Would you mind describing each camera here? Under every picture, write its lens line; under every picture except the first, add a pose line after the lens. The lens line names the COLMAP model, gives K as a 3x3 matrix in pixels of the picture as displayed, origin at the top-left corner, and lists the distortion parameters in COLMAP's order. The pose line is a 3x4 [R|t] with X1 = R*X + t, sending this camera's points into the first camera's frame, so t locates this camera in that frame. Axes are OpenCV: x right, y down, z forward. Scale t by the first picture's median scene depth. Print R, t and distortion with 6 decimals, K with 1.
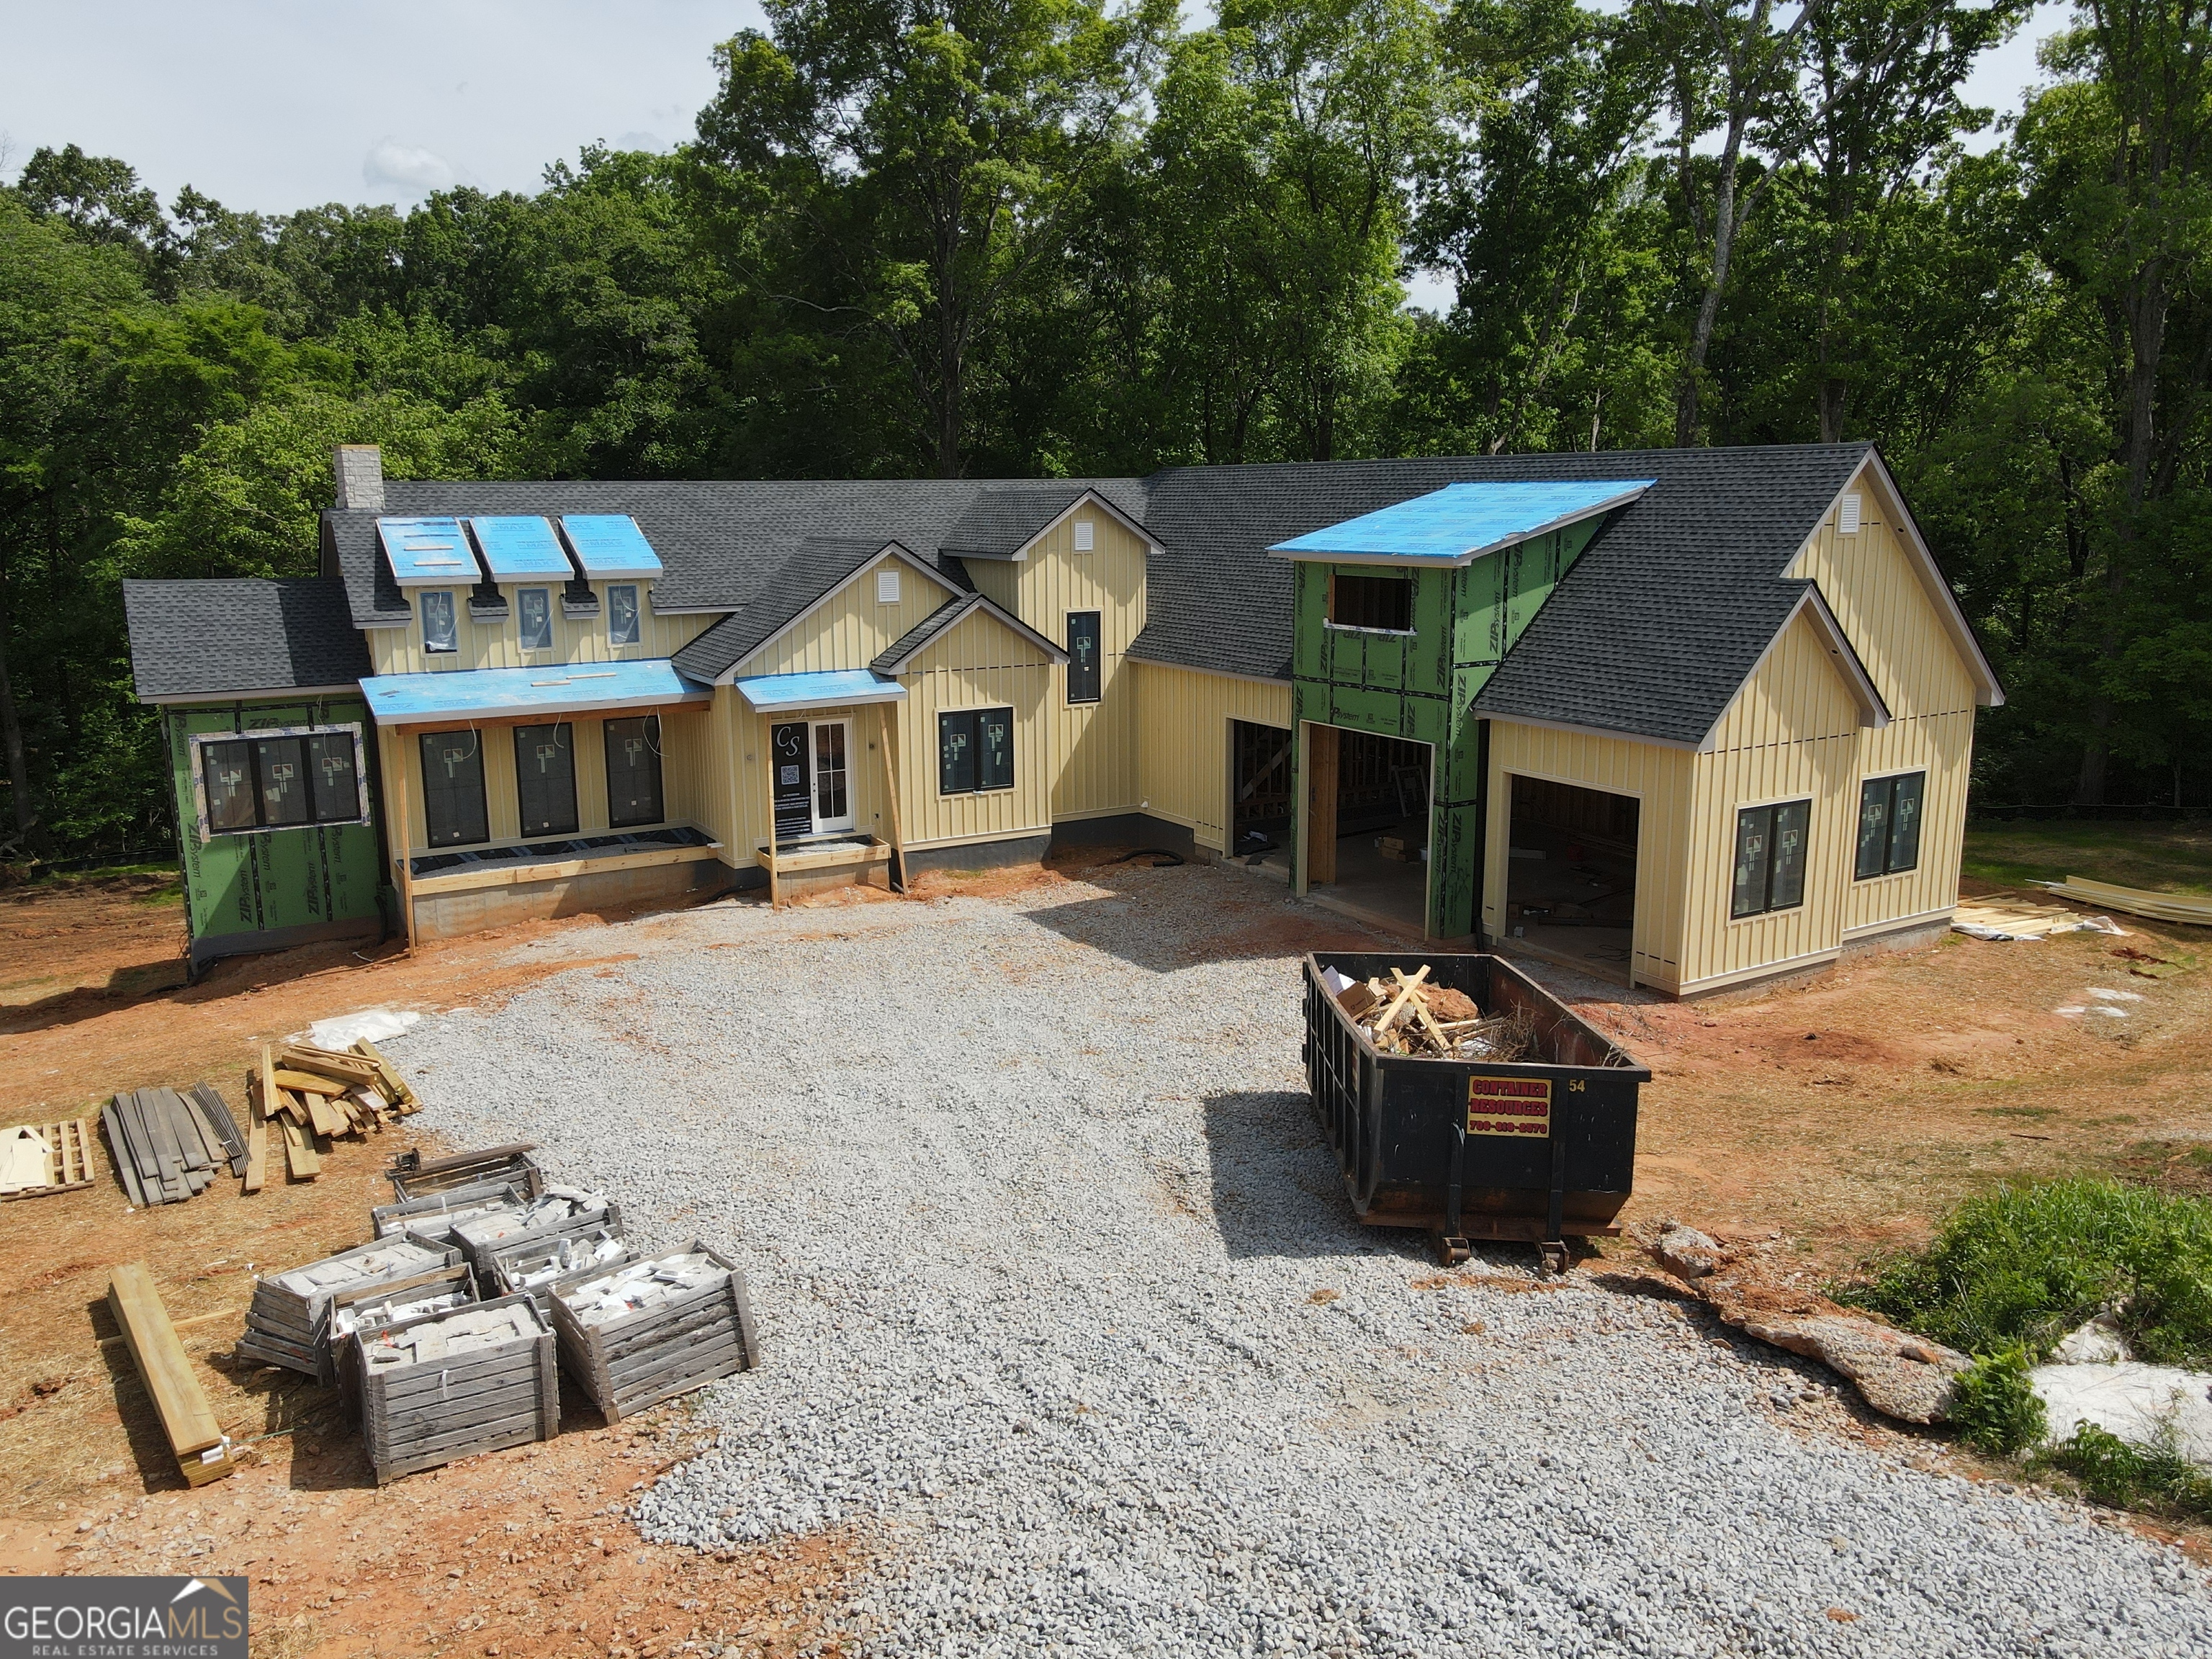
lens RADIAL K [[1571.3, 0, 1117.3], [0, 1571.3, 828.9], [0, 0, 1]] dist [-0.001633, 0.002284]
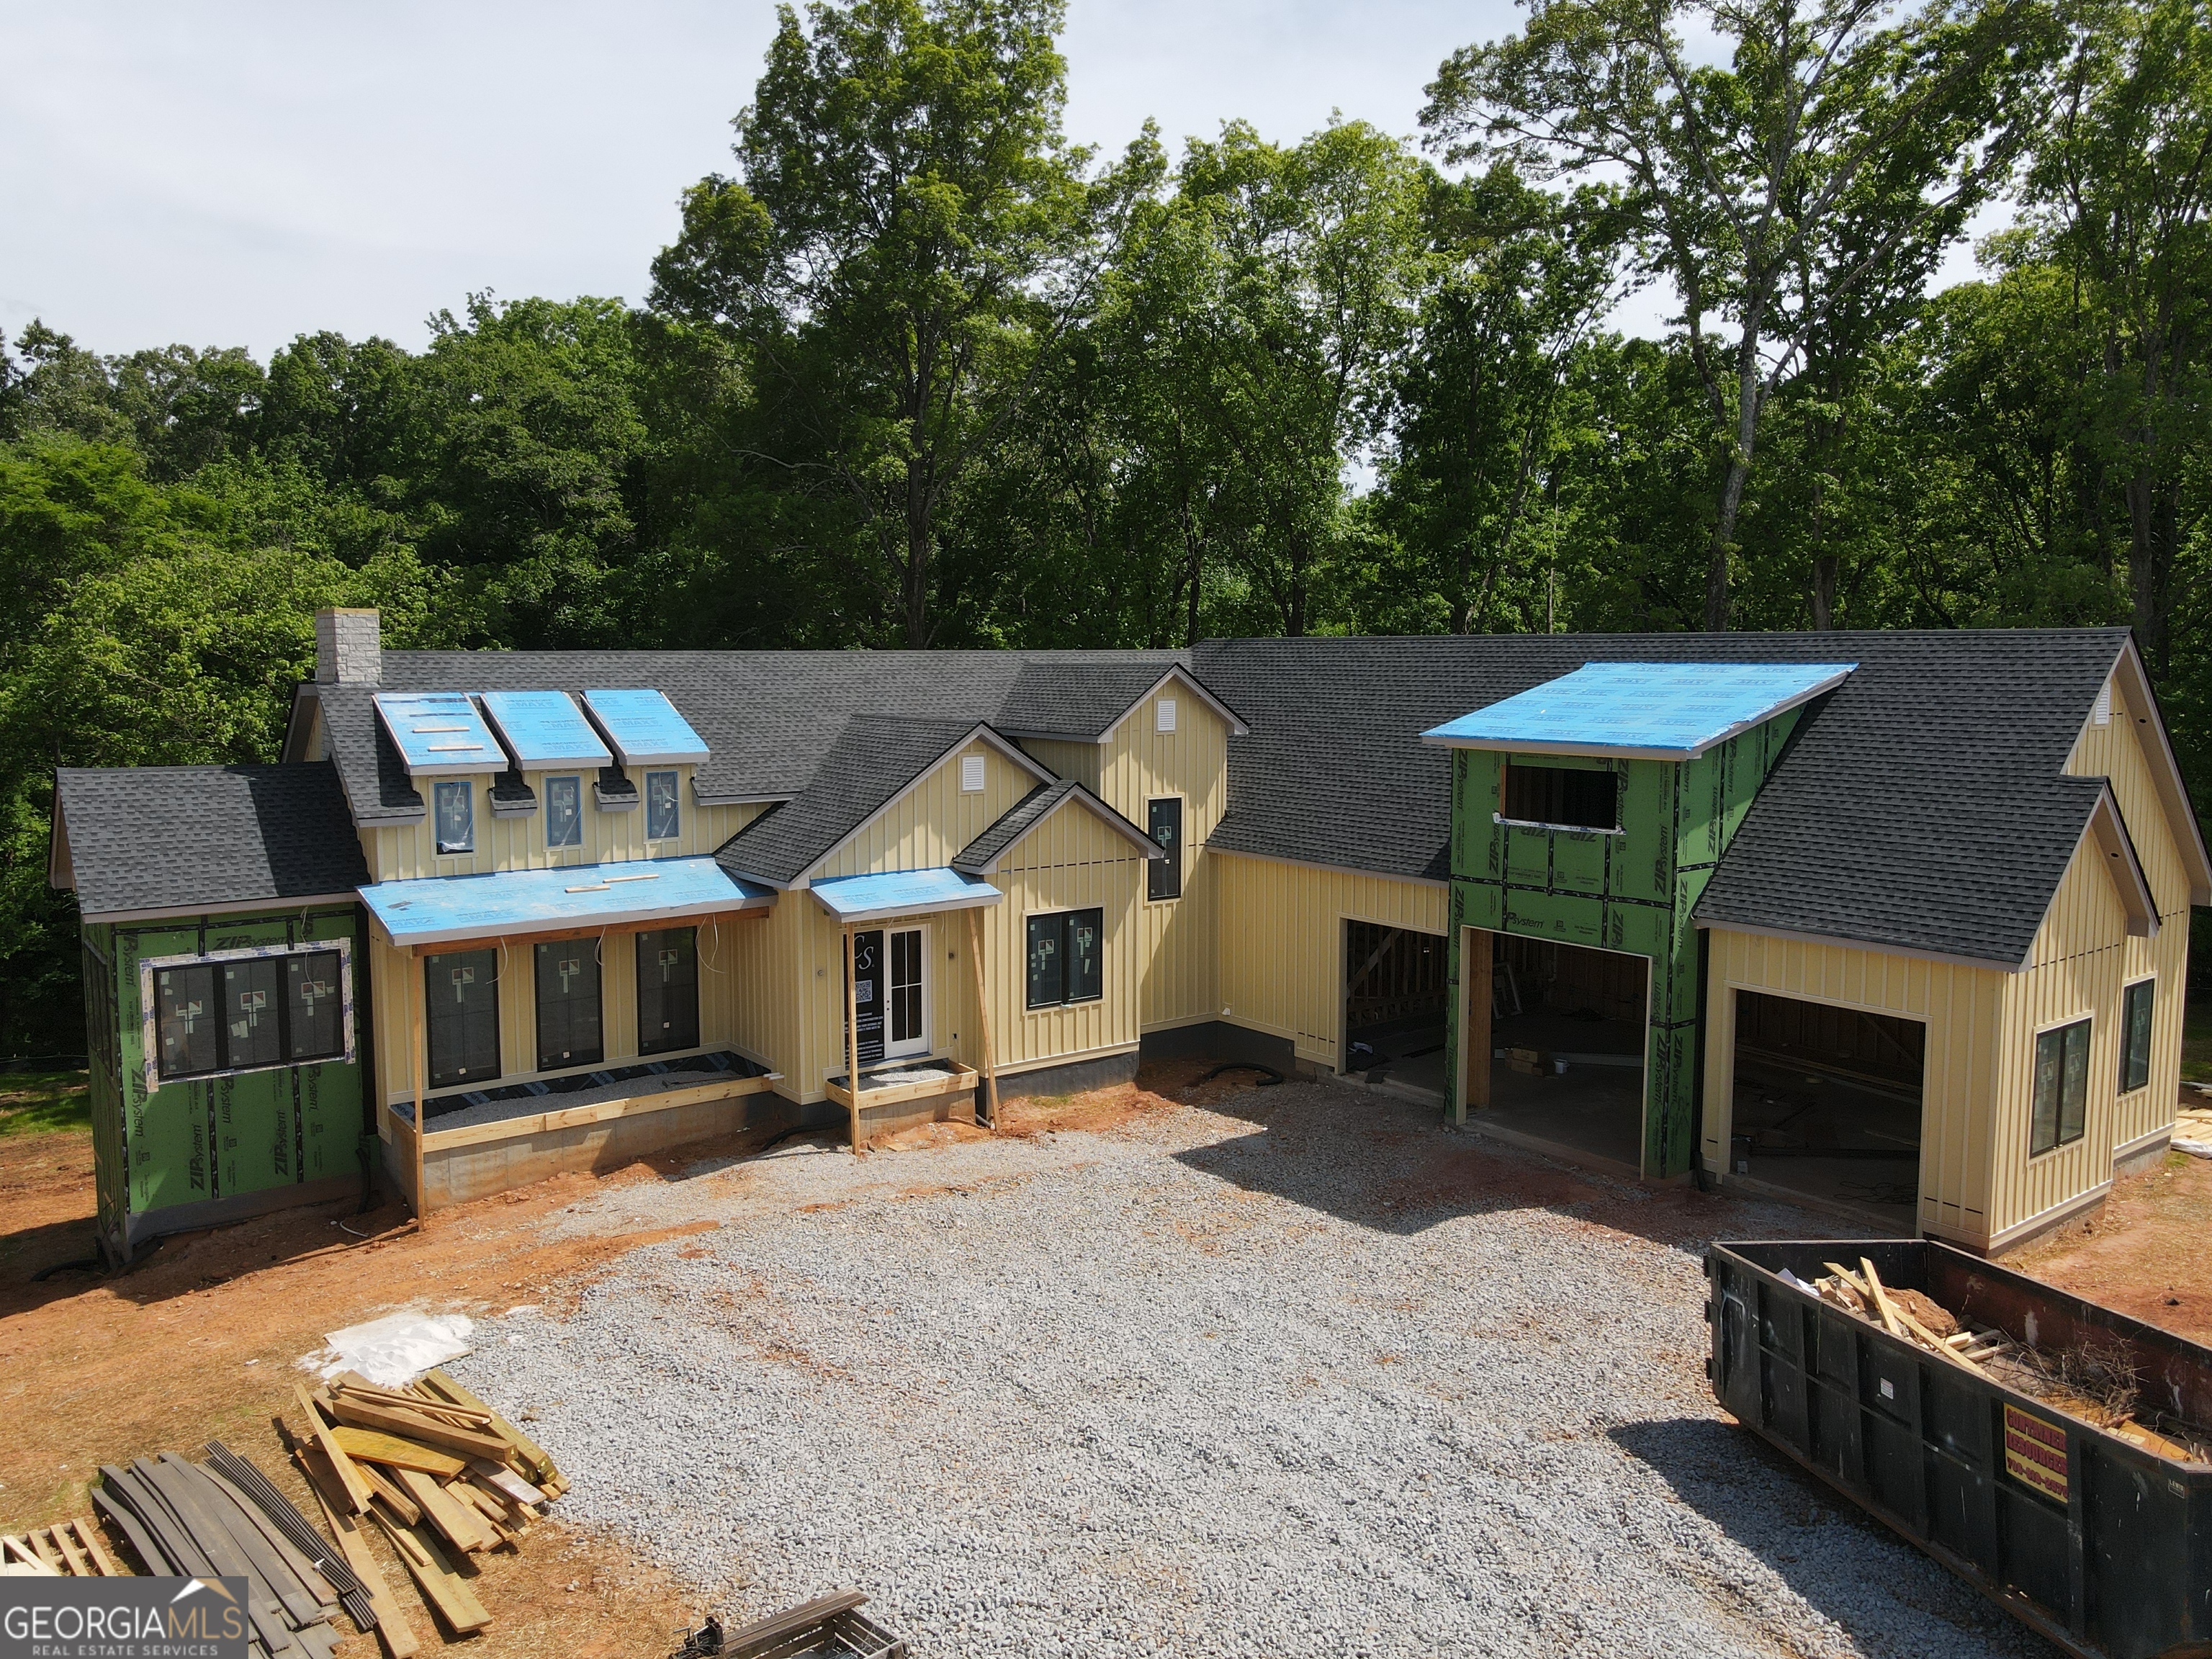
lens RADIAL K [[1571.3, 0, 1091.0], [0, 1571.3, 830.7], [0, 0, 1]] dist [-0.001633, 0.002284]
pose [[0.993971, -0.004097, 0.109566, -0.185138], [0.014665, 0.995290, -0.095828, -0.039311], [-0.108657, 0.096857, 0.989350, 0.134387]]
